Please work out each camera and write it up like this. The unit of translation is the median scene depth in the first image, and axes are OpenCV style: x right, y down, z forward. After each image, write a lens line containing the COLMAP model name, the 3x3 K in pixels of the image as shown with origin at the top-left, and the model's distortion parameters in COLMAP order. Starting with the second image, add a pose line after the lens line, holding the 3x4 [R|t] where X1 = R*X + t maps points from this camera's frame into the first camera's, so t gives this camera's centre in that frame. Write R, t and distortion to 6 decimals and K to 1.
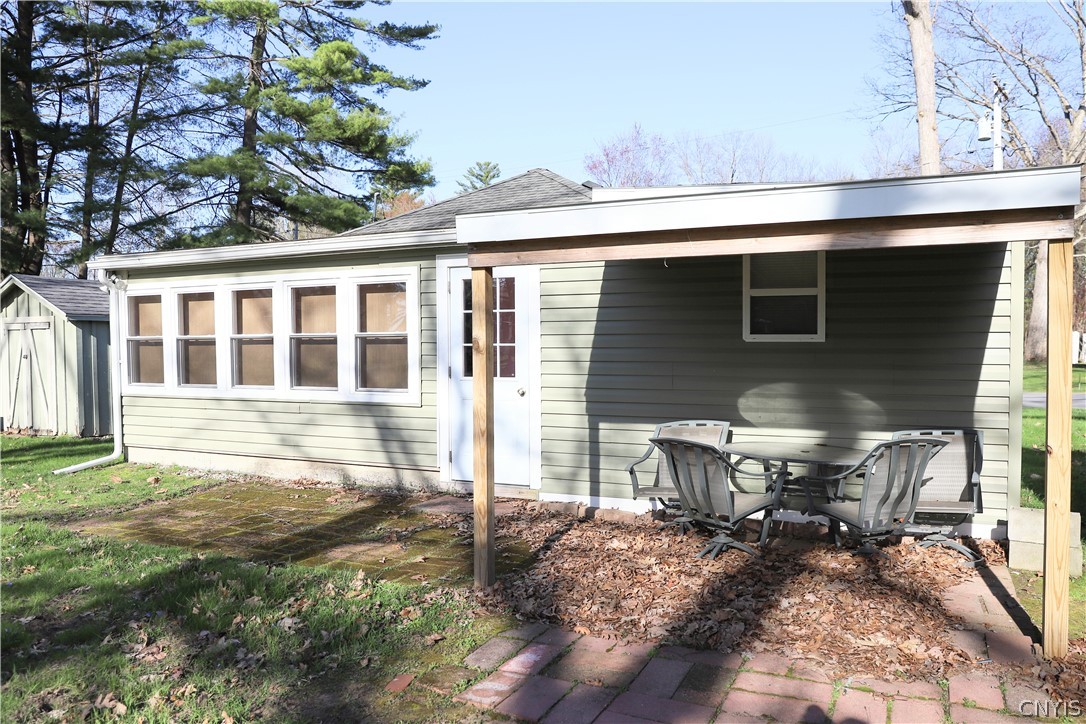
lens RADIAL K [[848.6, 0, 543.0], [0, 848.6, 362.0], [0, 0, 1]] dist [-0.070030, 0.001305]
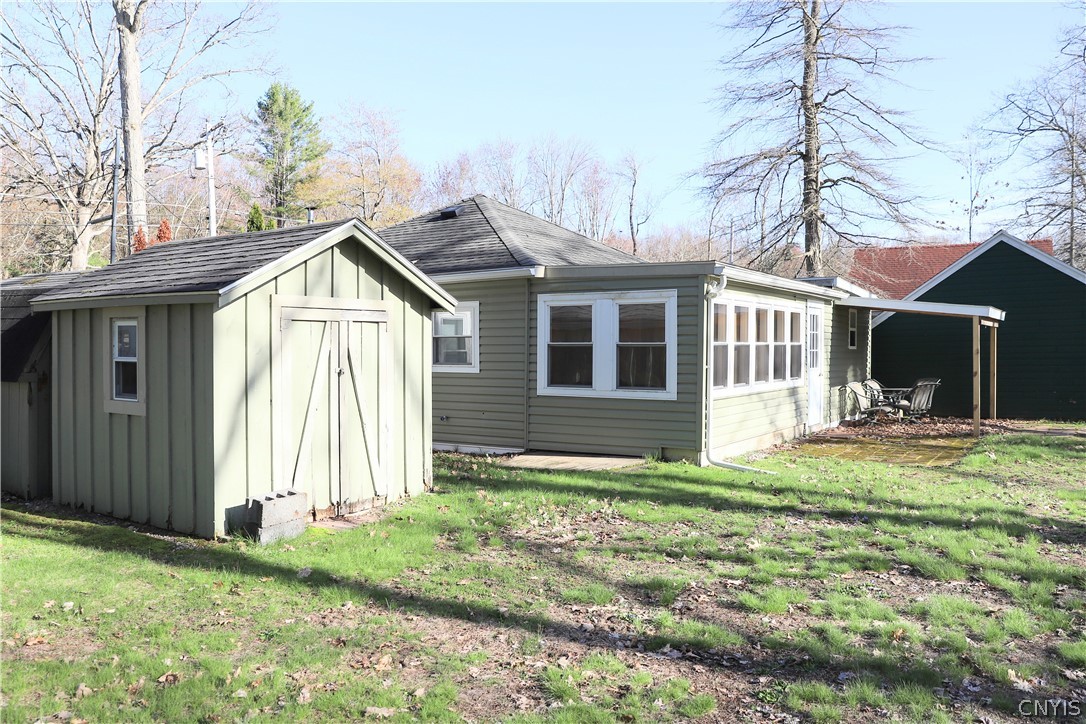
lens RADIAL K [[848.6, 0, 543.0], [0, 848.6, 362.0], [0, 0, 1]] dist [-0.070030, 0.001305]
pose [[0.128385, -0.017630, 0.991568, -1.862488], [0.015634, 0.999754, 0.015751, -0.032401], [-0.991601, 0.013480, 0.128629, 1.285774]]
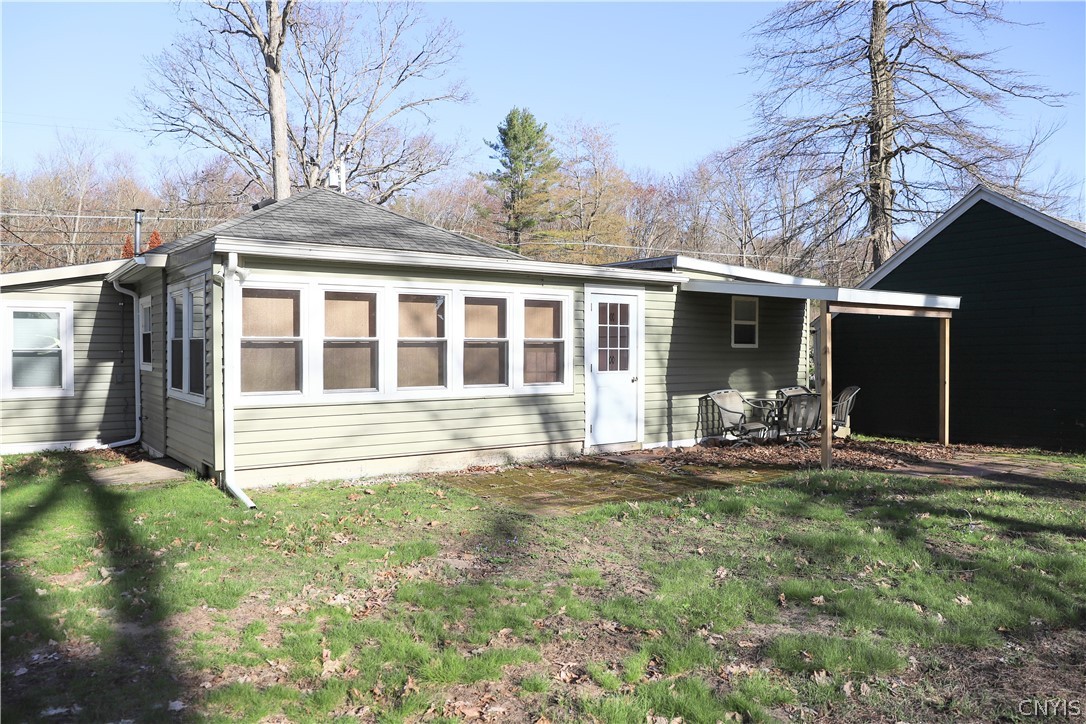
lens RADIAL K [[779.5, 0, 543.0], [0, 779.5, 362.0], [0, 0, 1]] dist [-0.092511, 0.069336]
pose [[0.470530, -0.016261, 0.882234, -1.244765], [0.010483, 0.999863, 0.012838, -0.015323], [-0.882322, 0.003208, 0.470635, 0.455354]]
